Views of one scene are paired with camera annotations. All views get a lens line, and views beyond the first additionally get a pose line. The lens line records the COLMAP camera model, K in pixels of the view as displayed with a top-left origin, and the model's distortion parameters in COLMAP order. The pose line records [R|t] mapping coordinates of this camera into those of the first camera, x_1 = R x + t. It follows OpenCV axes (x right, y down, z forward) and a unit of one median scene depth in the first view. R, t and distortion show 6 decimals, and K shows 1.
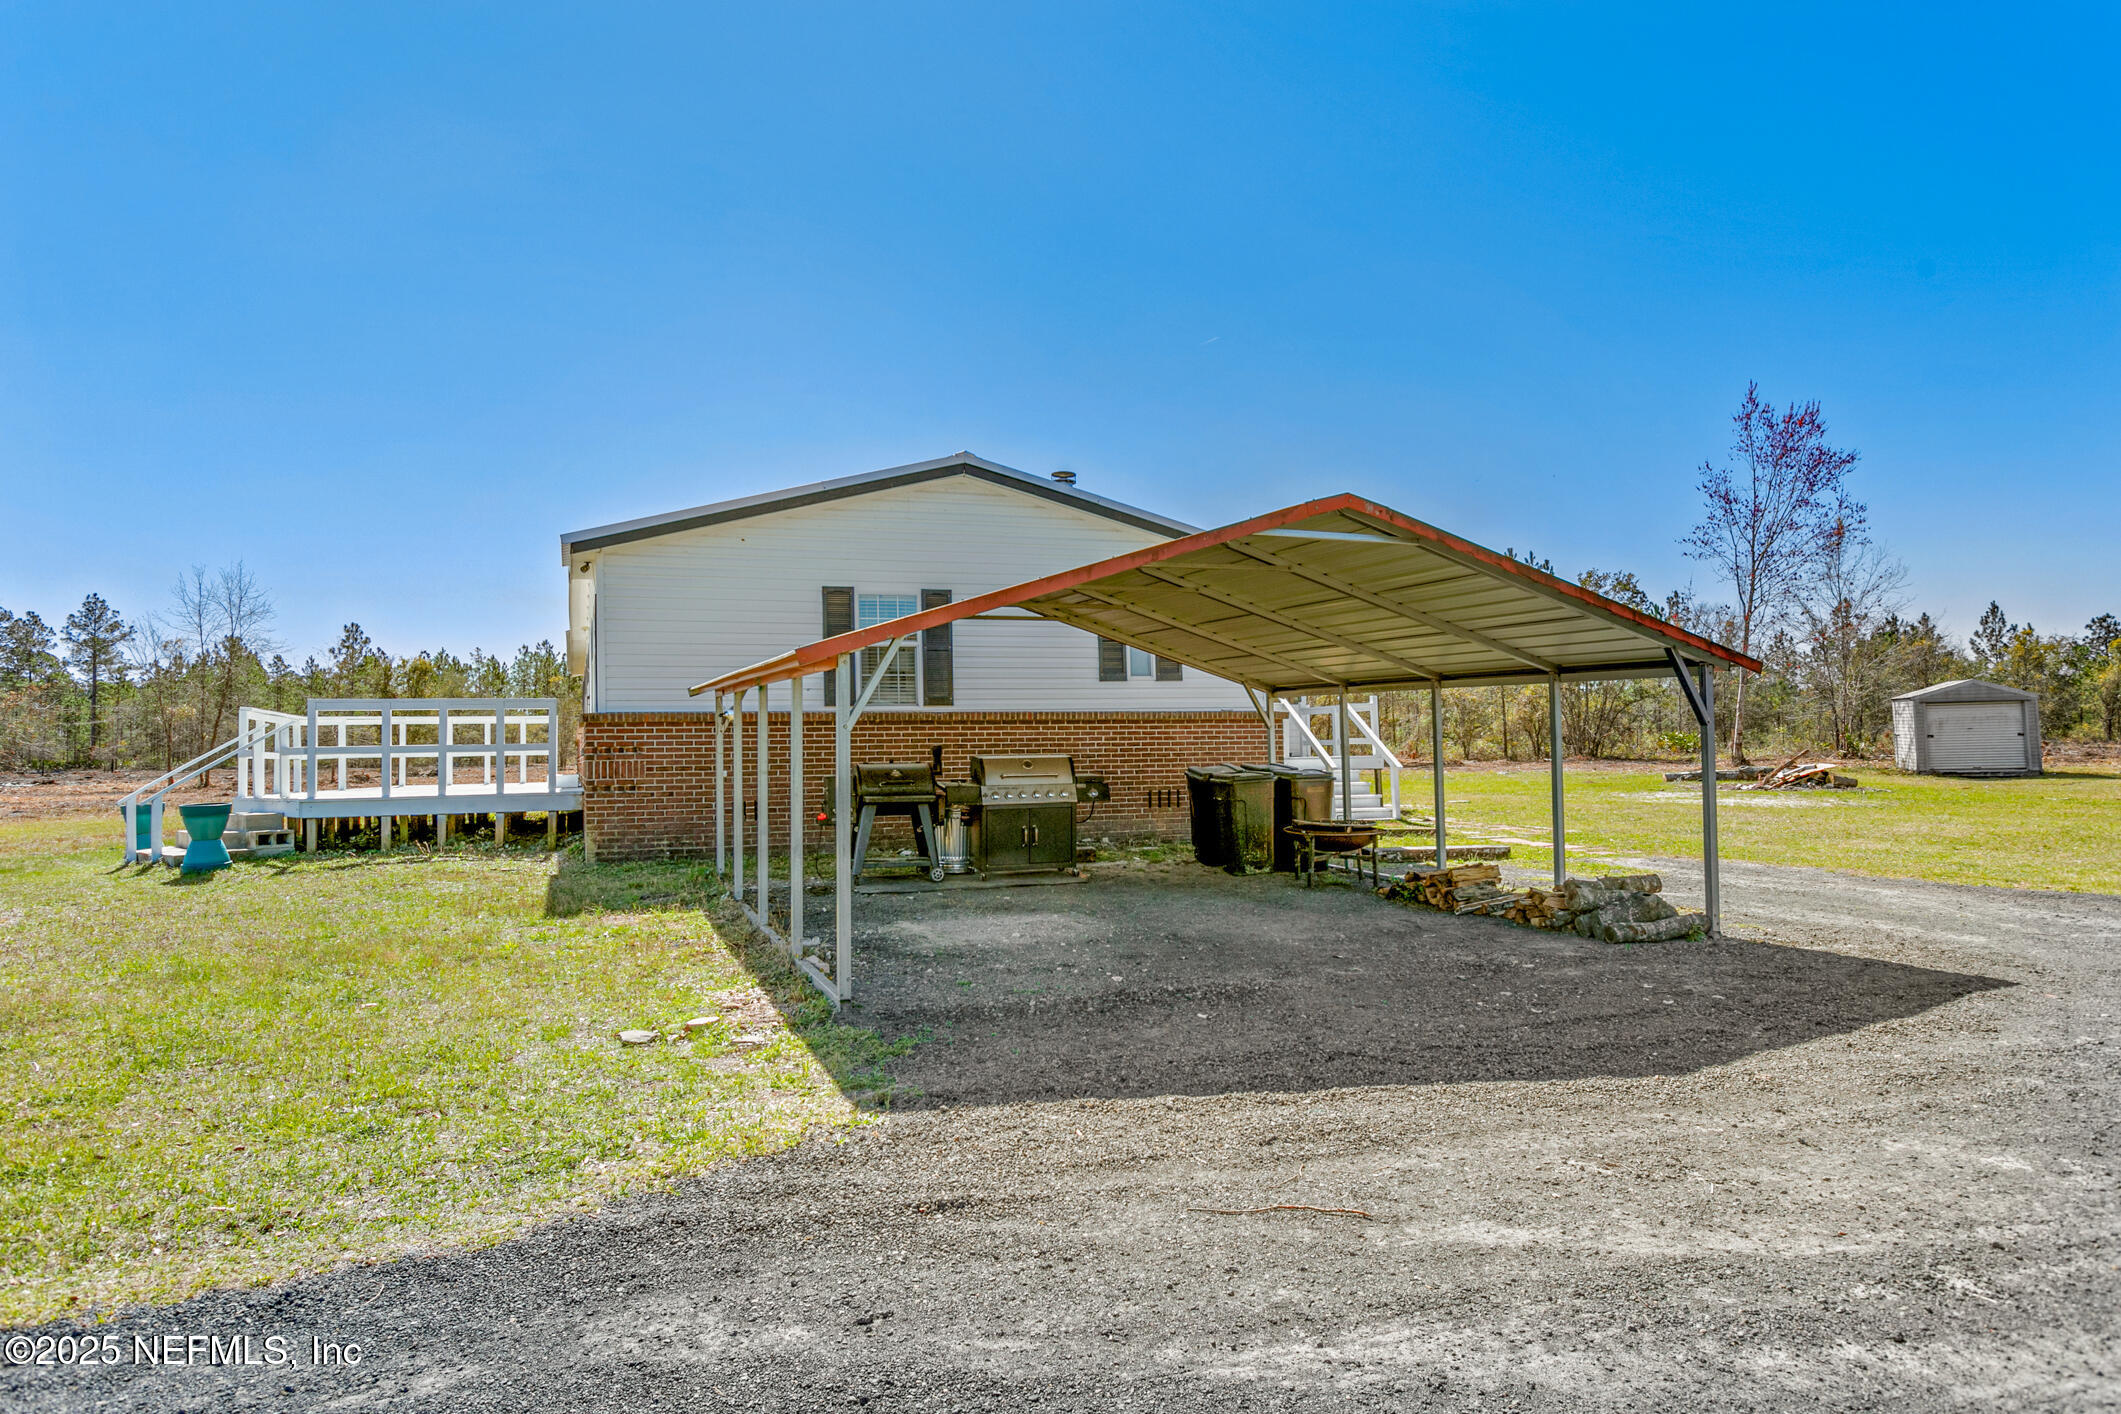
lens RADIAL K [[1365.8, 0, 1051.5], [0, 1365.8, 768.6], [0, 0, 1]] dist [0.007936, 0.001433]
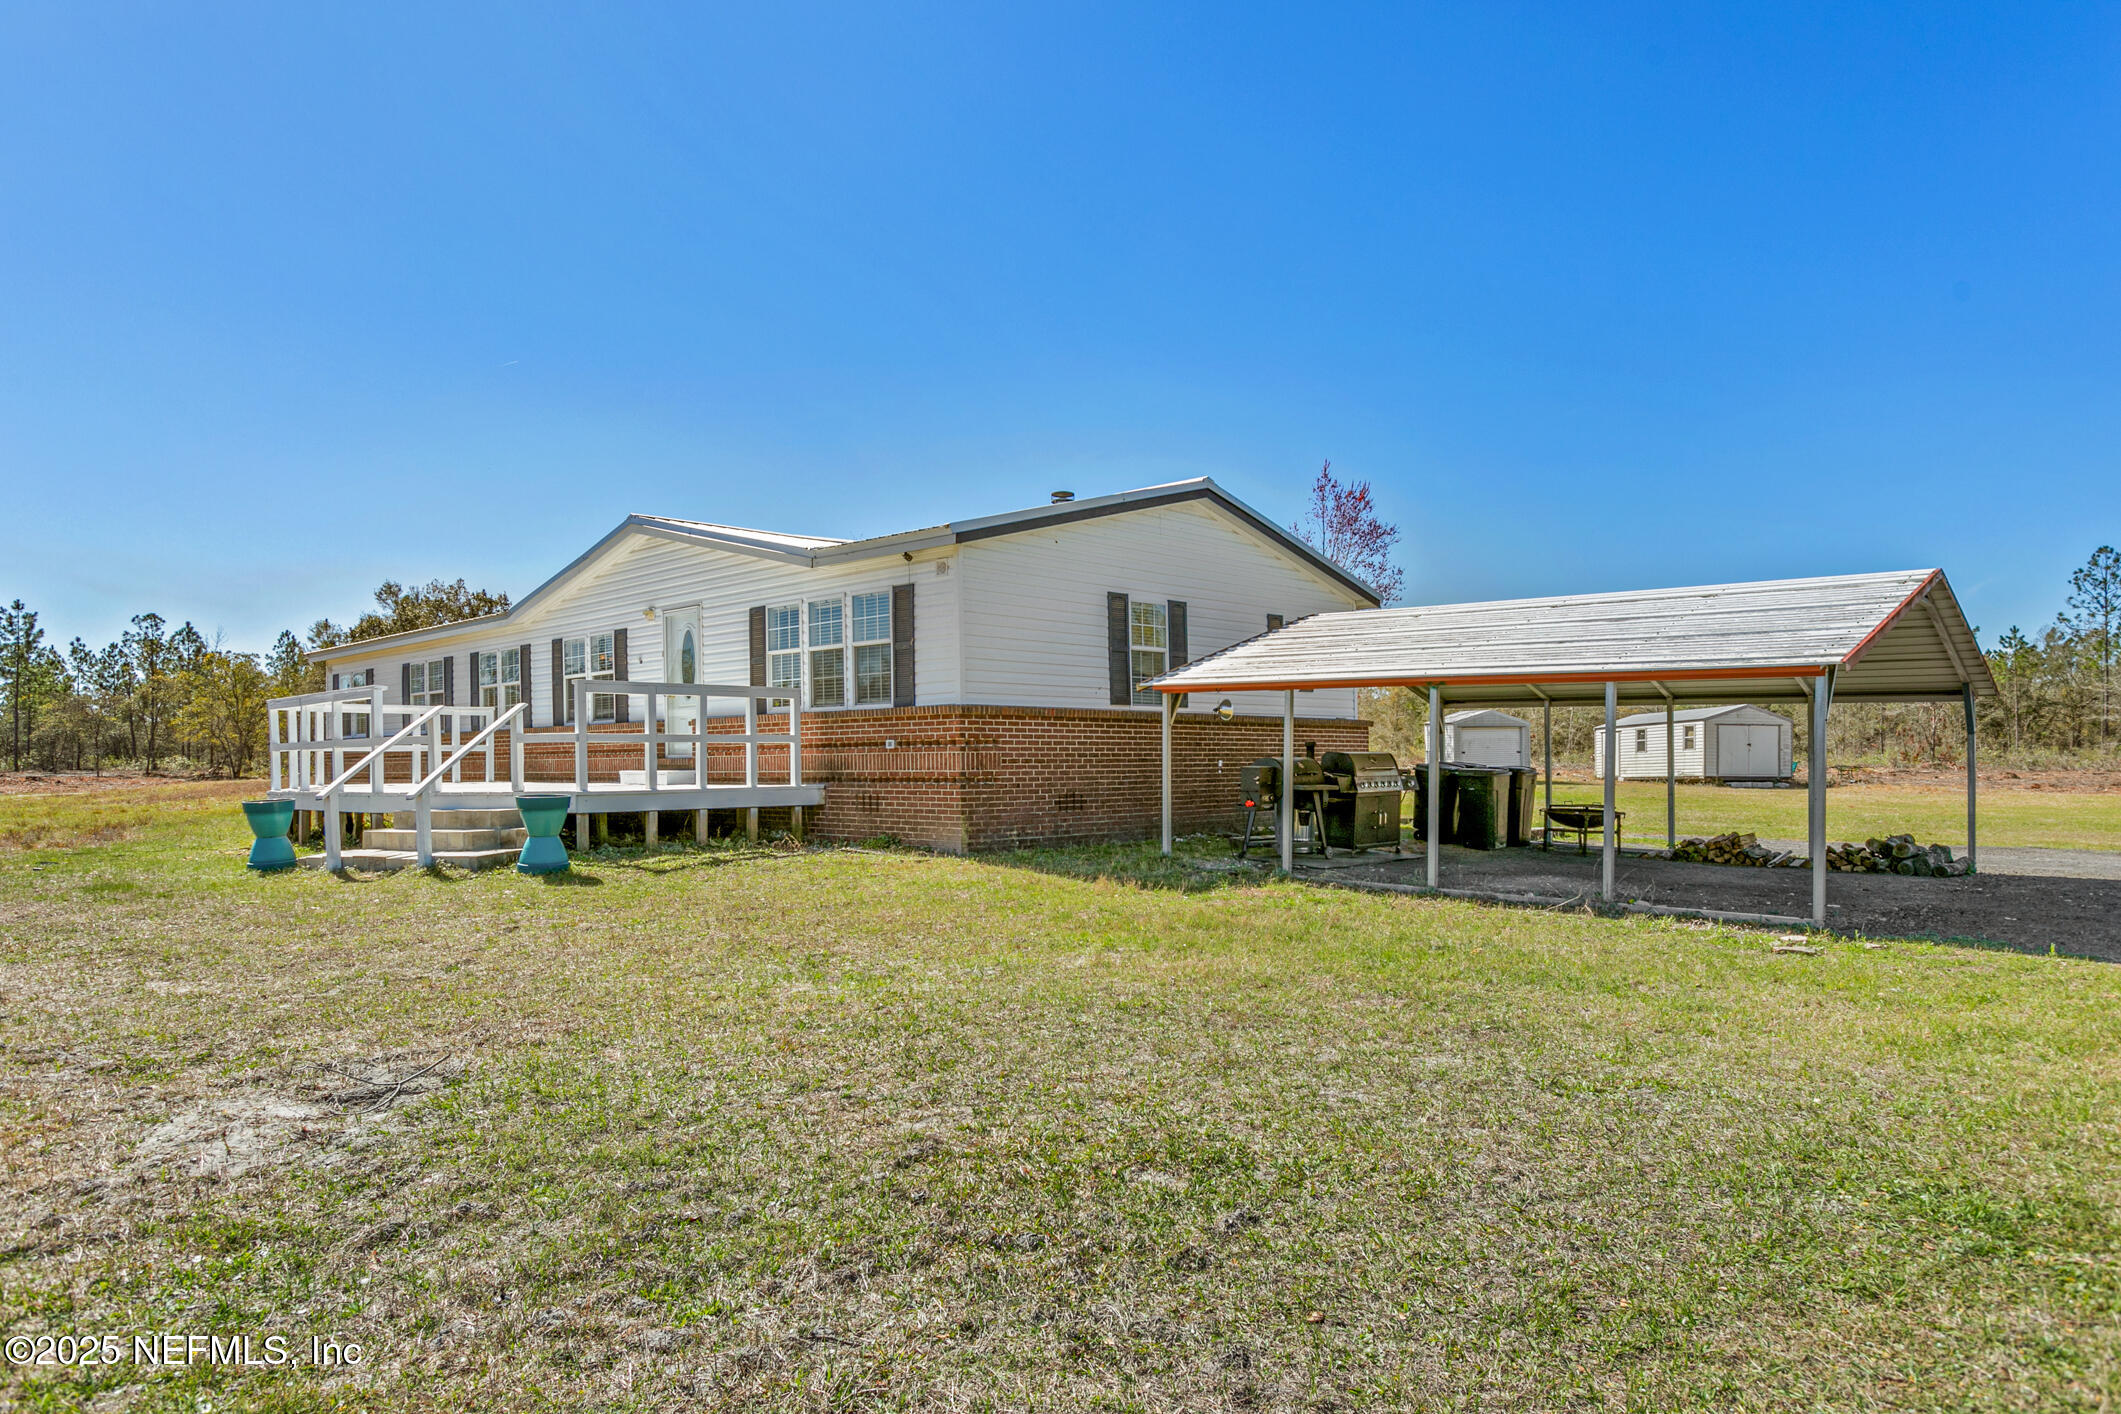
lens RADIAL K [[1360.0, 0, 1067.4], [0, 1360.0, 765.3], [0, 0, 1]] dist [-0.037003, 0.000141]
pose [[0.895706, 0.008705, 0.444562, -0.262750], [-0.002873, 0.999901, -0.013792, 0.006373], [-0.444638, 0.011077, 0.895642, 0.028583]]
